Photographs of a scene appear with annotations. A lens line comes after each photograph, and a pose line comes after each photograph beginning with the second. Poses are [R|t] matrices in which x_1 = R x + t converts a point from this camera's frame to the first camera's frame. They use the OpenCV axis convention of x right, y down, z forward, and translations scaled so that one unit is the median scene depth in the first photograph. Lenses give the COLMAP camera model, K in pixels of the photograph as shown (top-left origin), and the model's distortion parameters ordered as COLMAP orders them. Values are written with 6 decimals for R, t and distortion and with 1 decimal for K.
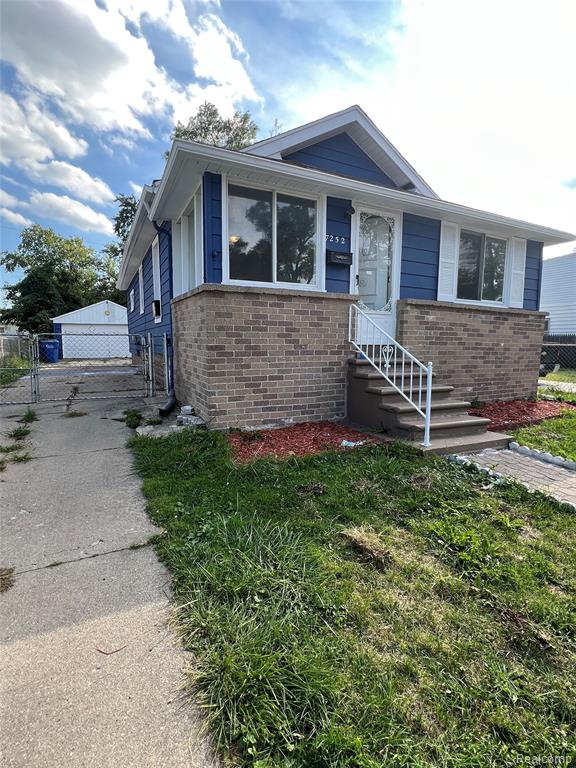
lens RADIAL K [[368.6, 0, 288.3], [0, 368.6, 384.9], [0, 0, 1]] dist [-0.003566, -0.000174]
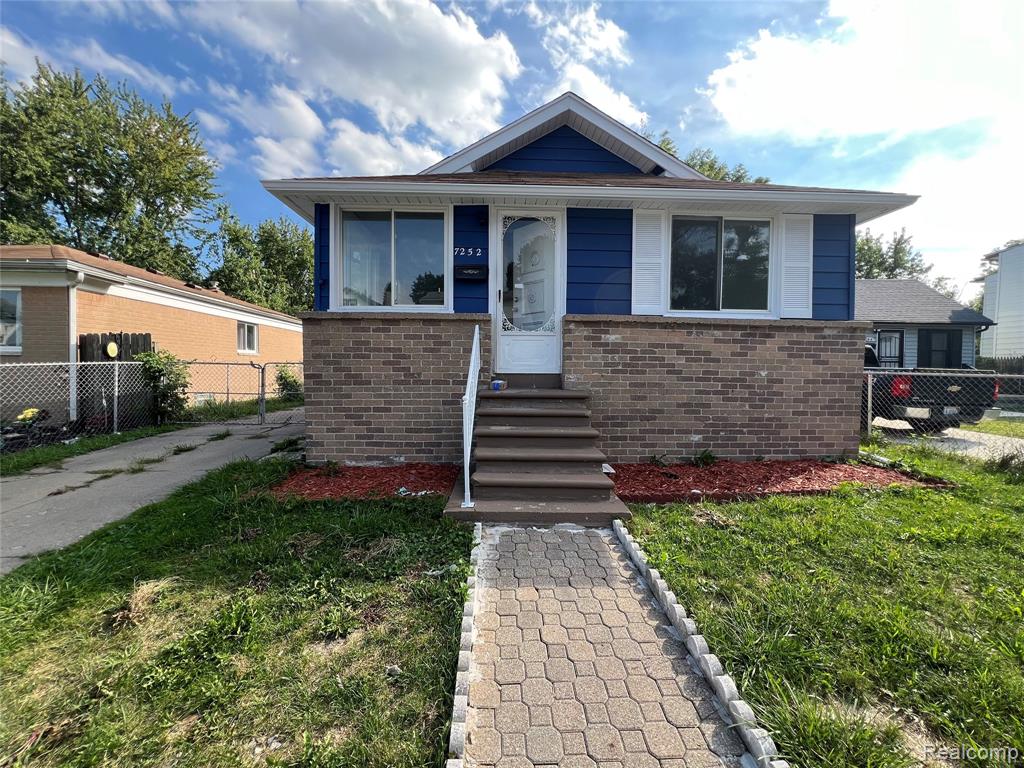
lens RADIAL K [[416.3, 0, 510.0], [0, 416.3, 380.5], [0, 0, 1]] dist [-0.000589, -0.000176]
pose [[0.914609, 0.010296, -0.404209, 0.554888], [-0.045981, 0.995839, -0.078677, -0.020403], [0.401717, 0.090545, 0.911276, 0.160101]]
